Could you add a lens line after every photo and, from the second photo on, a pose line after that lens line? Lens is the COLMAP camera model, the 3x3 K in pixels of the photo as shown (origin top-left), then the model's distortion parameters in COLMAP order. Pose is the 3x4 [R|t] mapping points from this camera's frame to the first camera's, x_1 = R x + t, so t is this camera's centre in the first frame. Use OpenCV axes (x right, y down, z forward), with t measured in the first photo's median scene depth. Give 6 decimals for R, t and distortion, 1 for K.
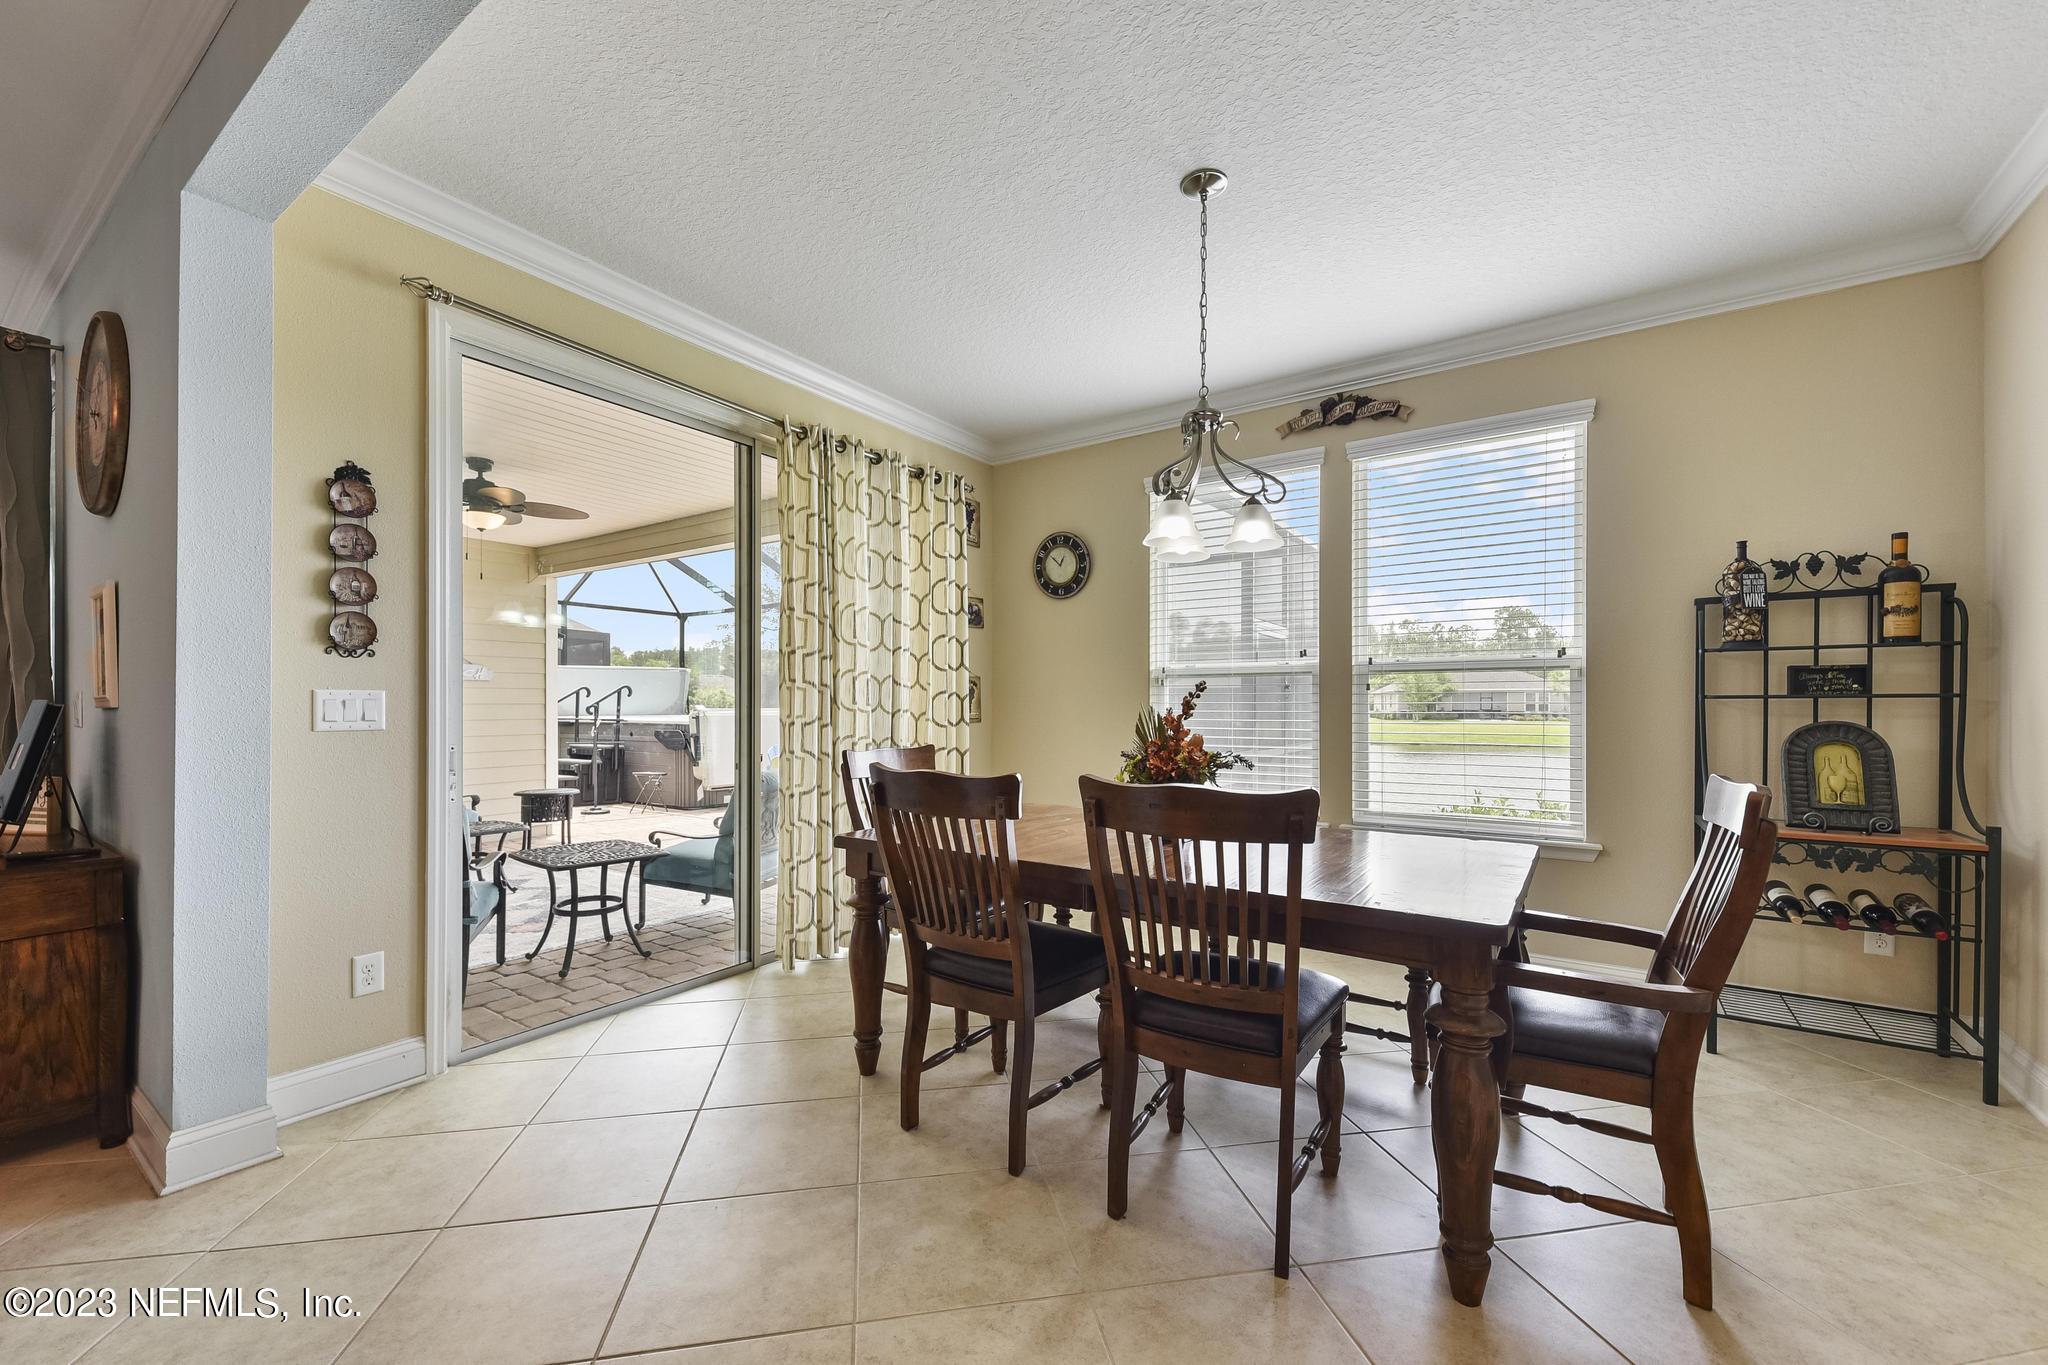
lens RADIAL K [[801.3, 0, 1023.0], [0, 801.3, 707.0], [0, 0, 1]] dist [0.001169, -0.000418]
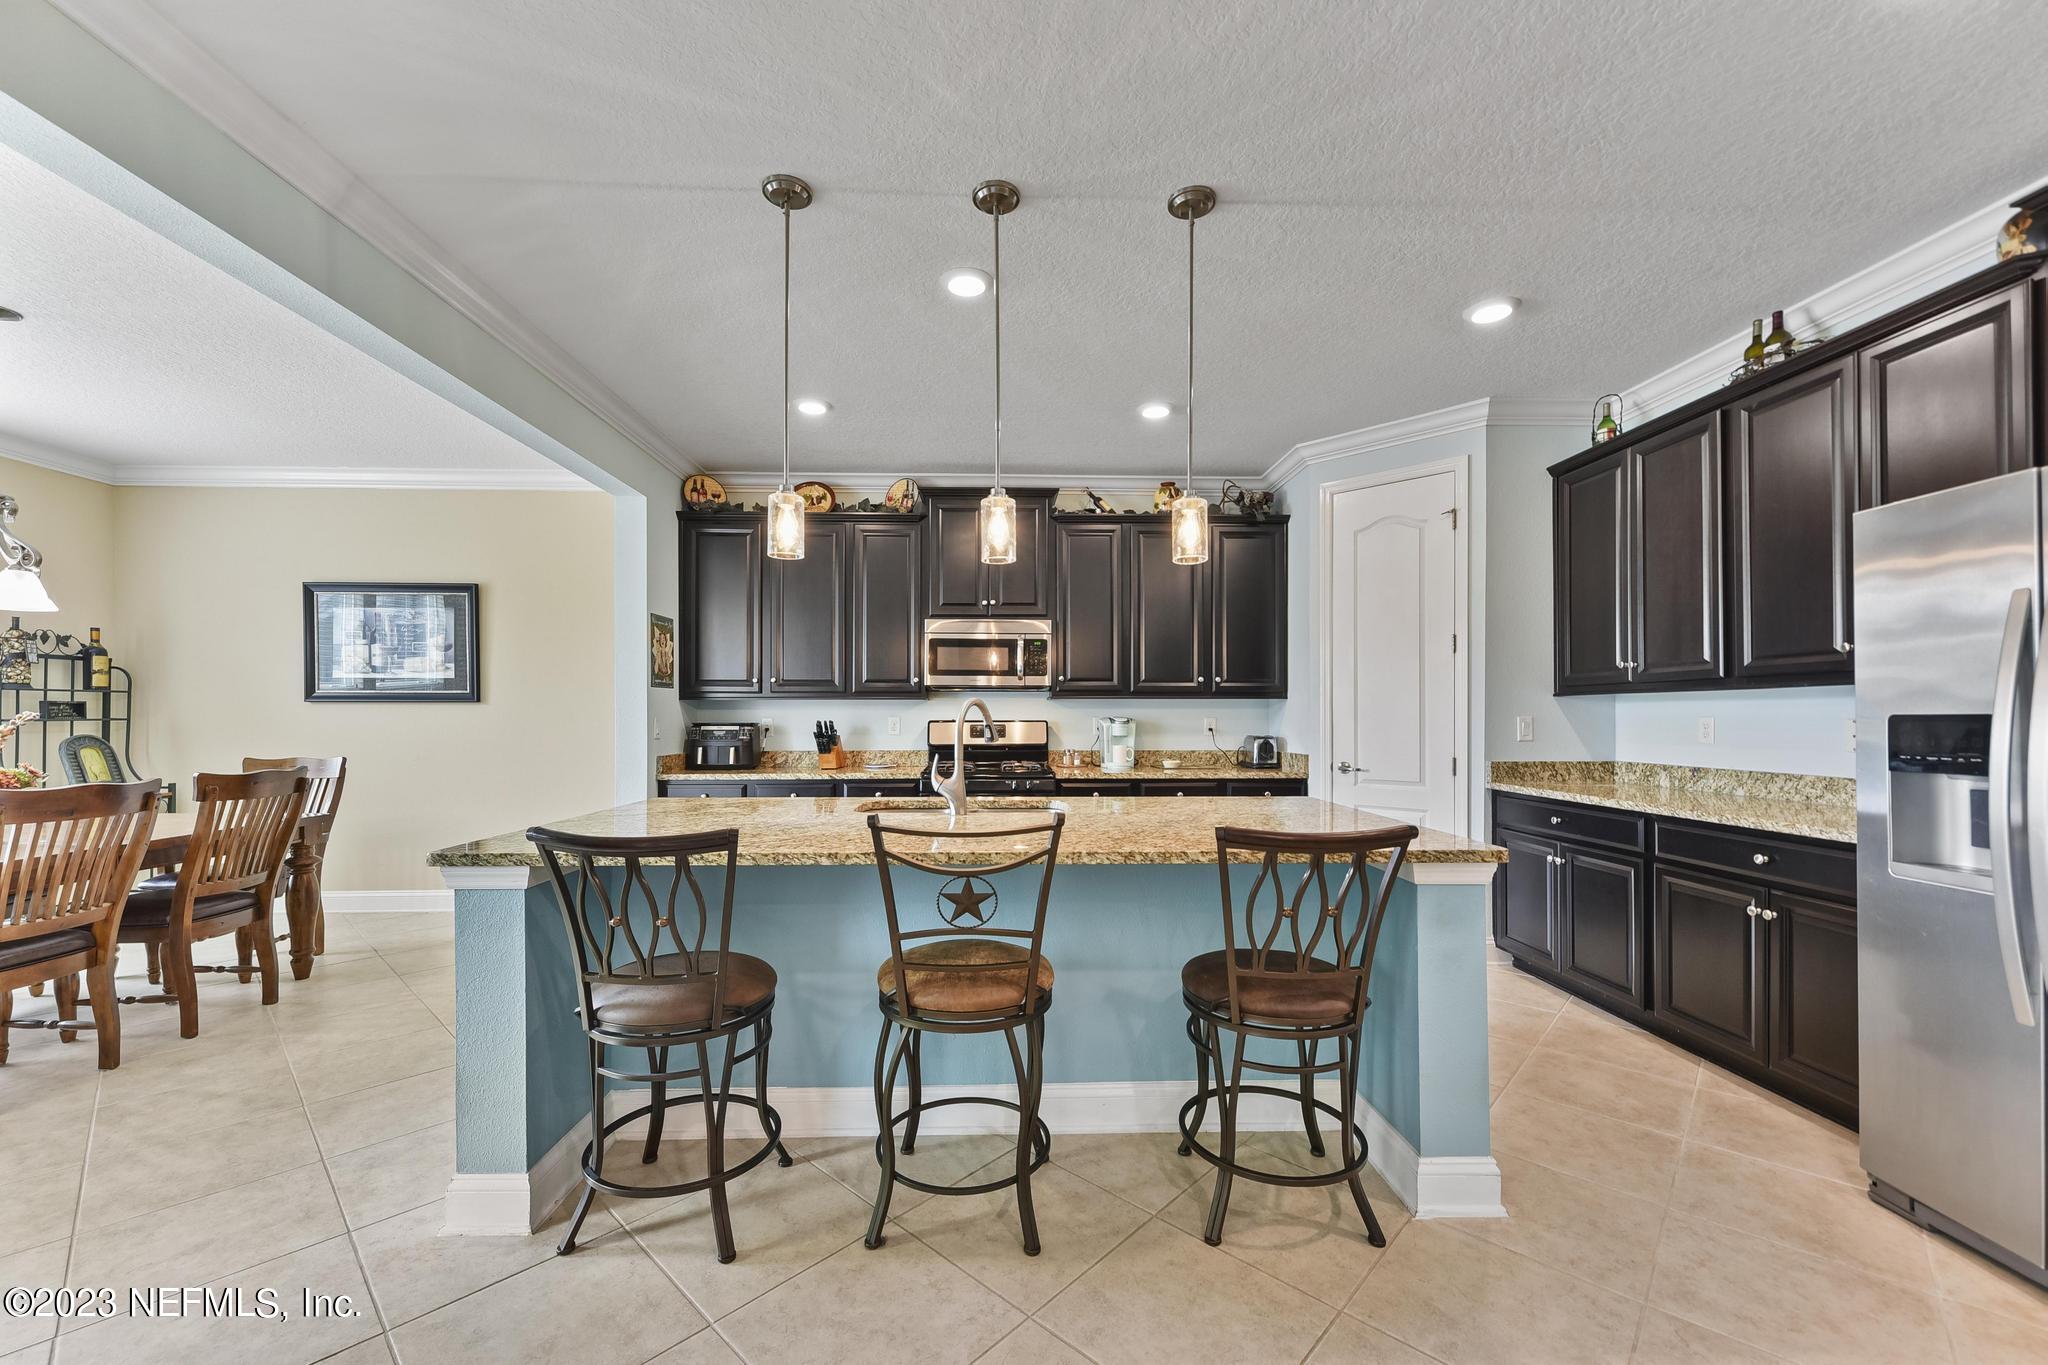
lens RADIAL K [[801.3, 0, 1023.0], [0, 801.3, 707.0], [0, 0, 1]] dist [0.001169, -0.000418]
pose [[-0.597427, 0.007778, 0.801885, -1.502501], [0.001852, 0.999964, -0.008319, -0.023334], [-0.801921, -0.003485, -0.597420, 0.409775]]
